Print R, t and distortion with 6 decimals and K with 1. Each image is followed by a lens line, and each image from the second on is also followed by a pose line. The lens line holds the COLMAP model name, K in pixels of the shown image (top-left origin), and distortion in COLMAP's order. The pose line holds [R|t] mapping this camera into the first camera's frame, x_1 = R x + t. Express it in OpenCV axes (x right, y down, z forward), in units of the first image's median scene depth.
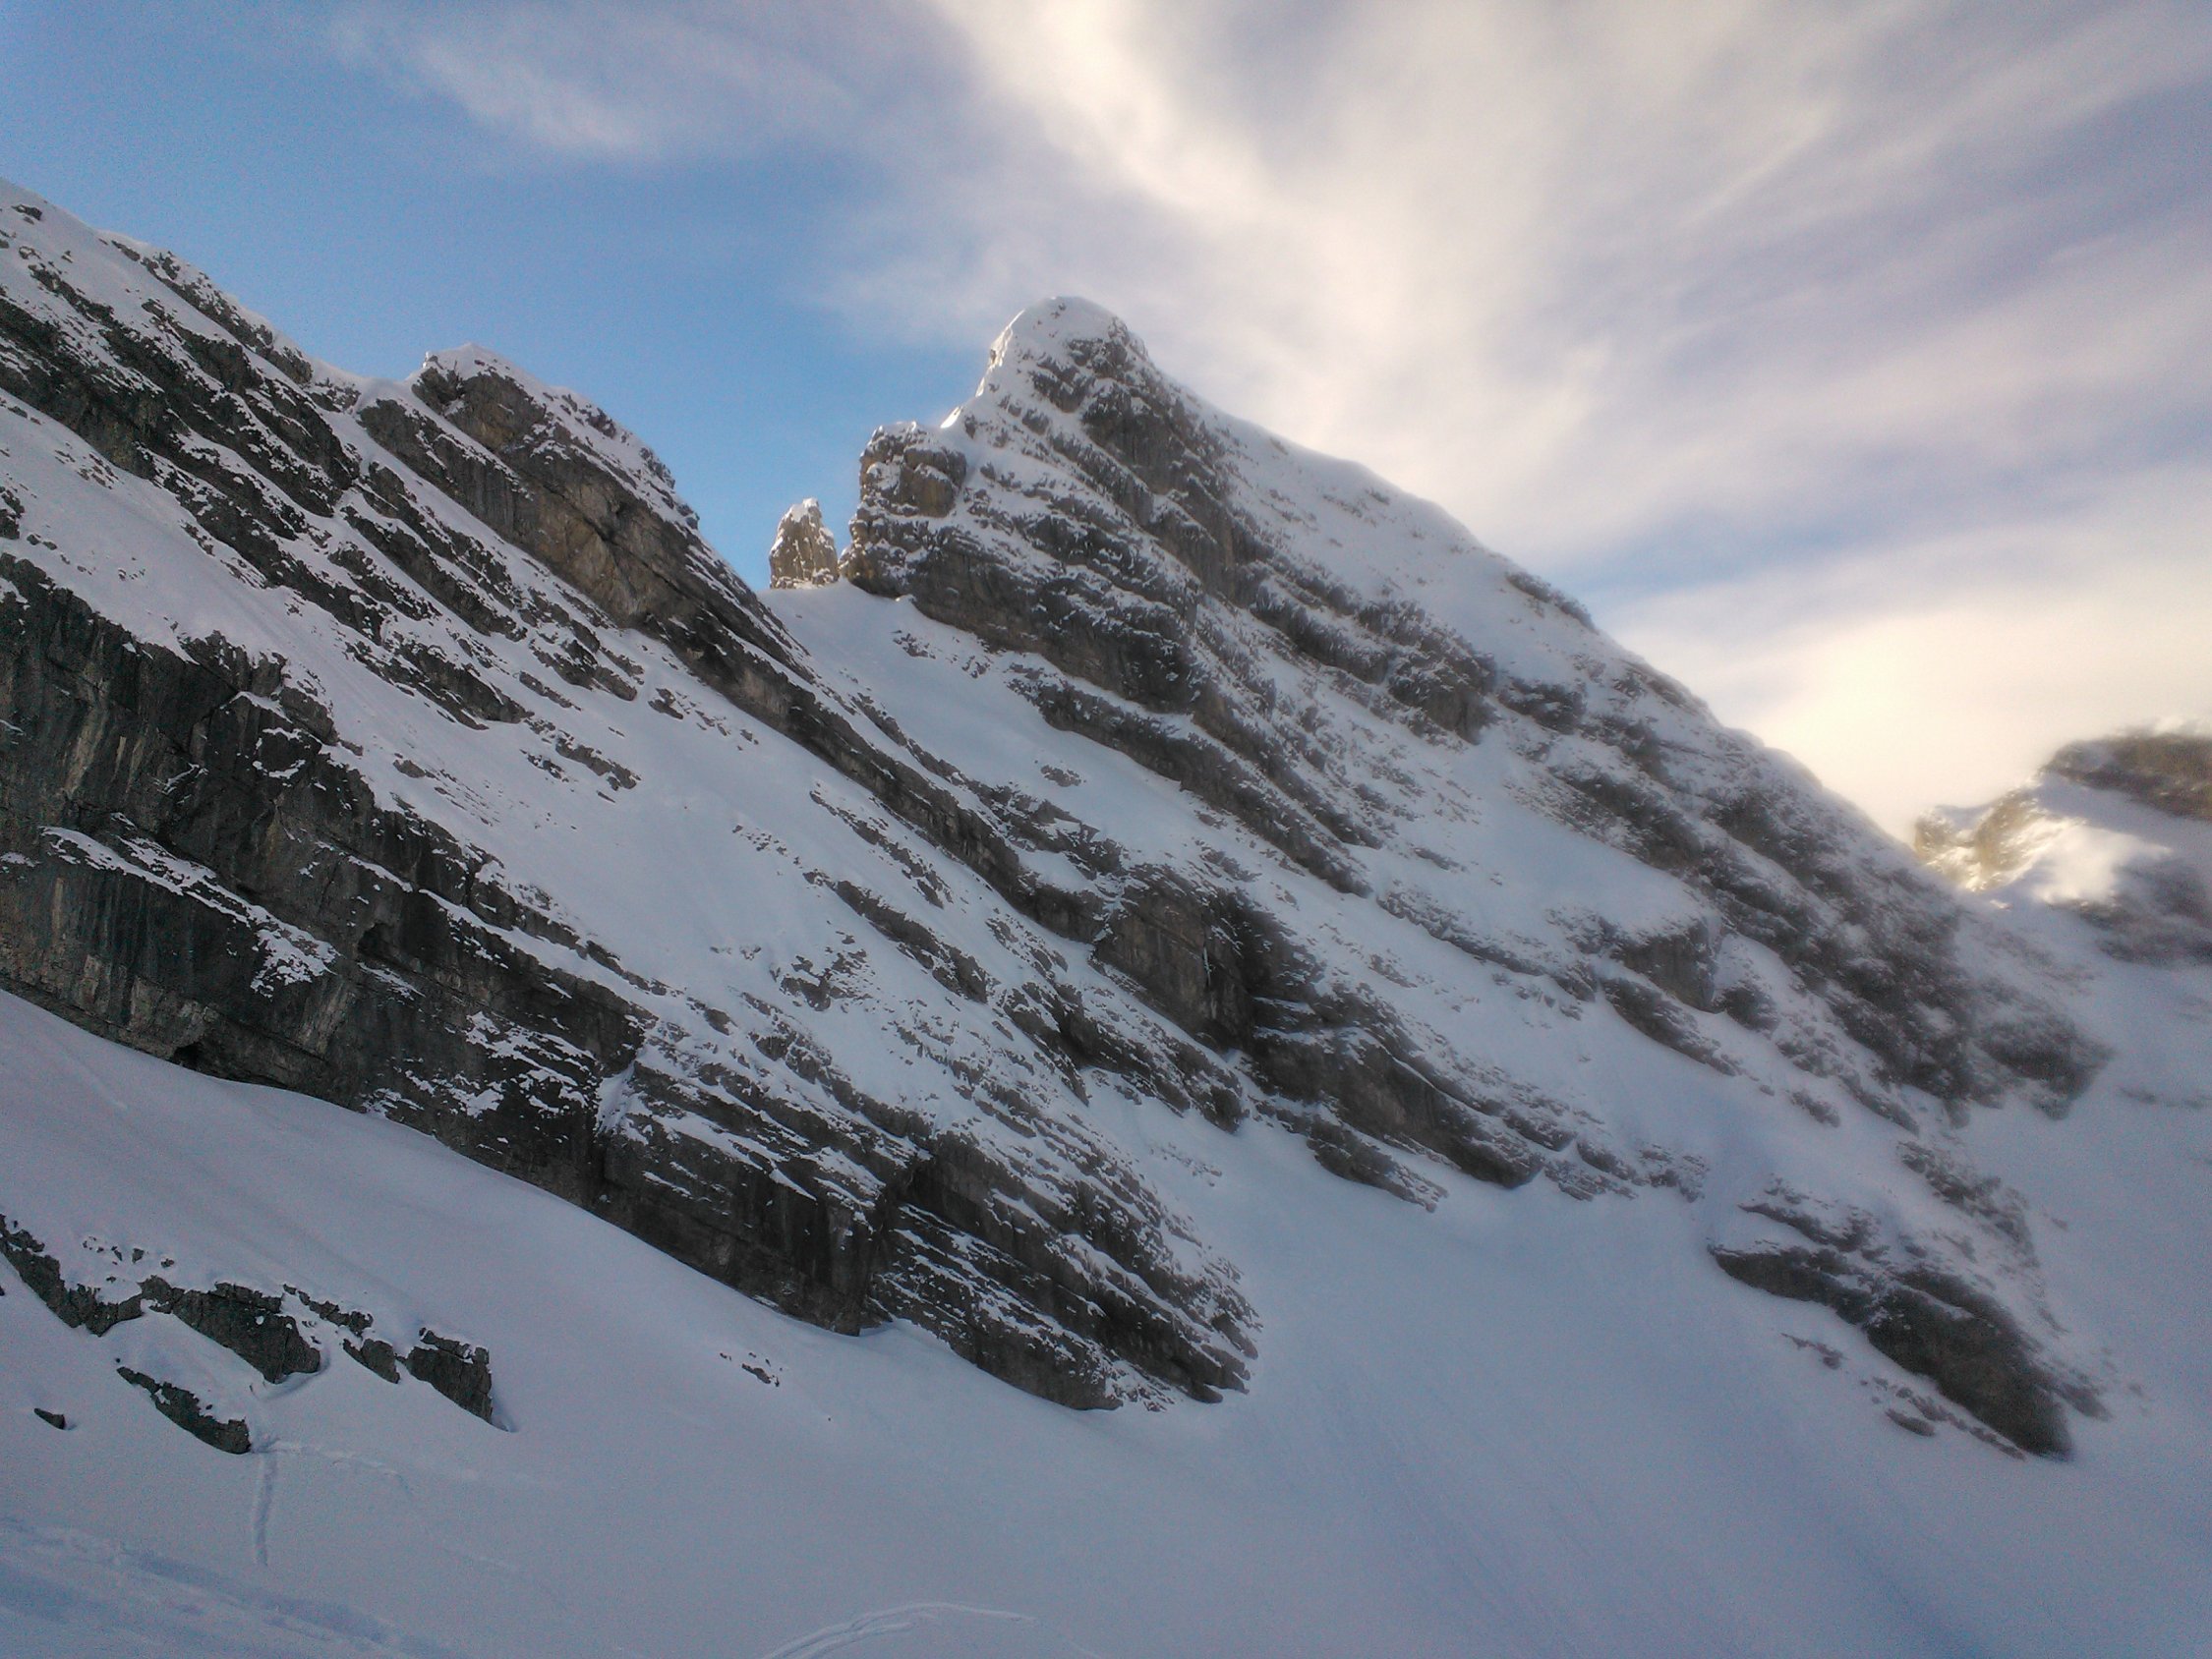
lens RADIAL K [[1600.1, 0, 1106.0], [0, 1600.1, 829.5], [0, 0, 1]] dist [0.003648, -0.001733]
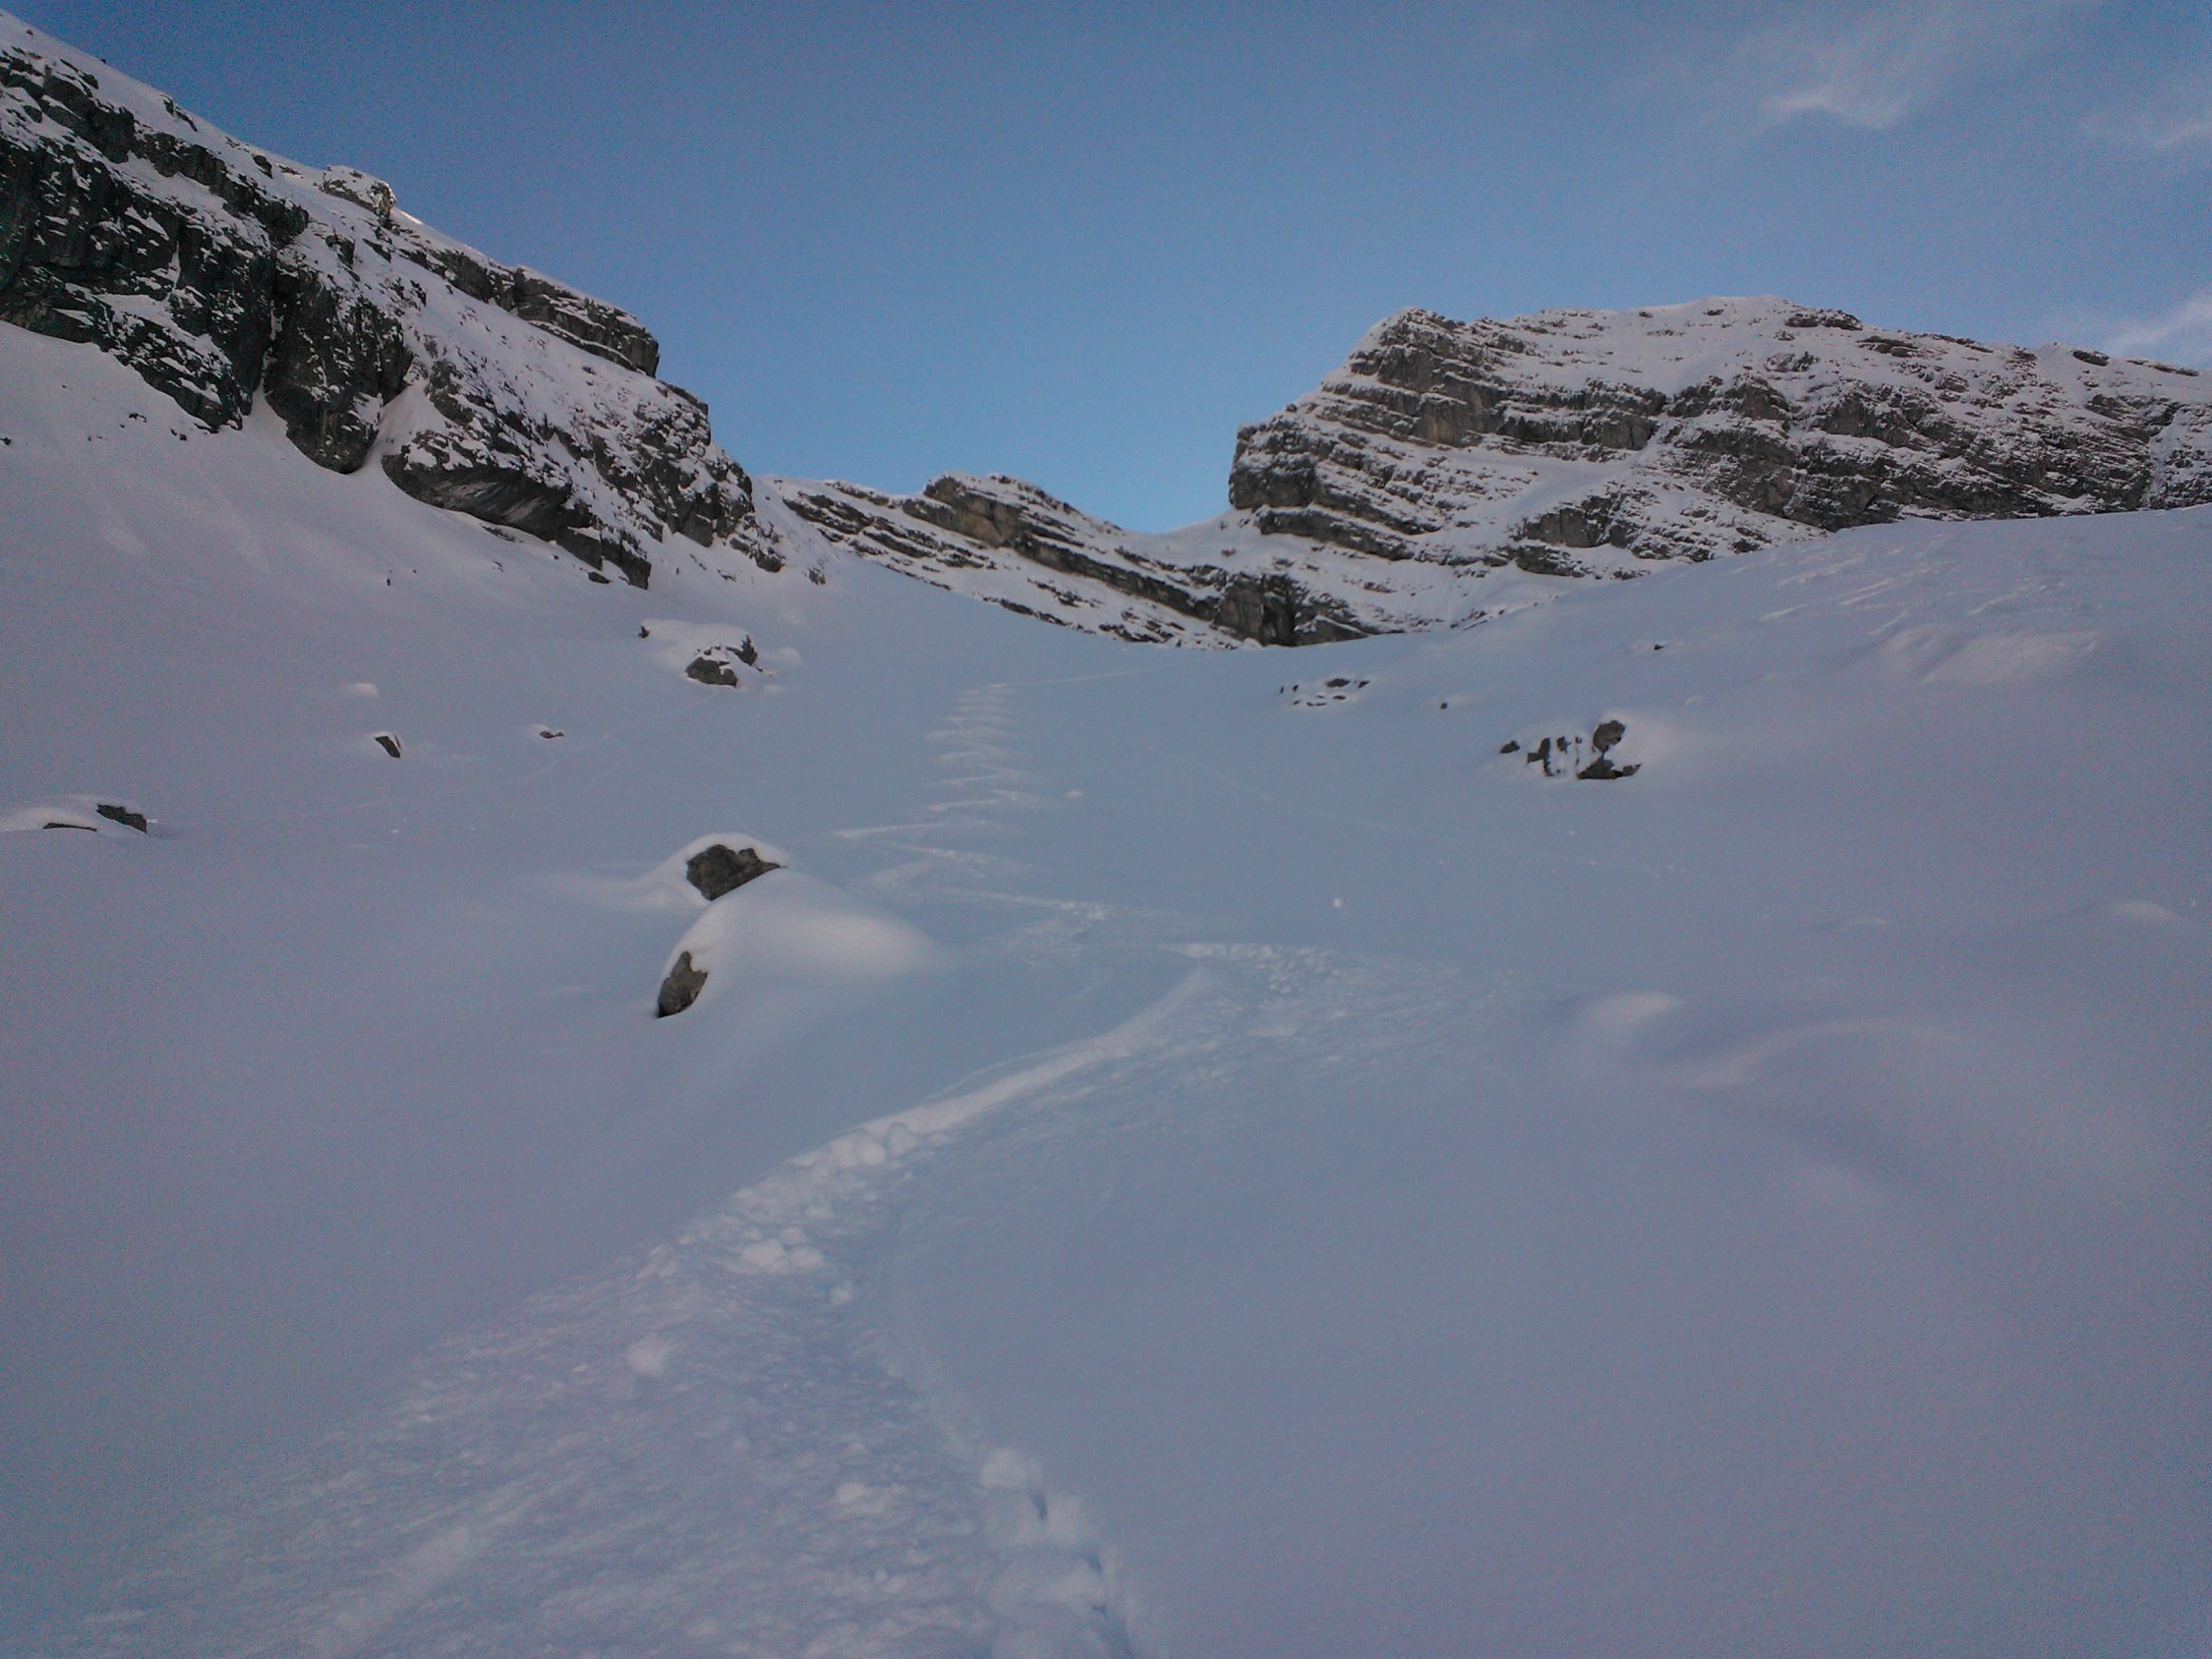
lens RADIAL K [[1600.1, 0, 1106.0], [0, 1600.1, 829.5], [0, 0, 1]] dist [0.003648, -0.001733]
pose [[0.575701, -0.240248, -0.781569, 1.418471], [0.136393, 0.970684, -0.197913, 0.704965], [0.806204, 0.007338, 0.591592, -0.320573]]
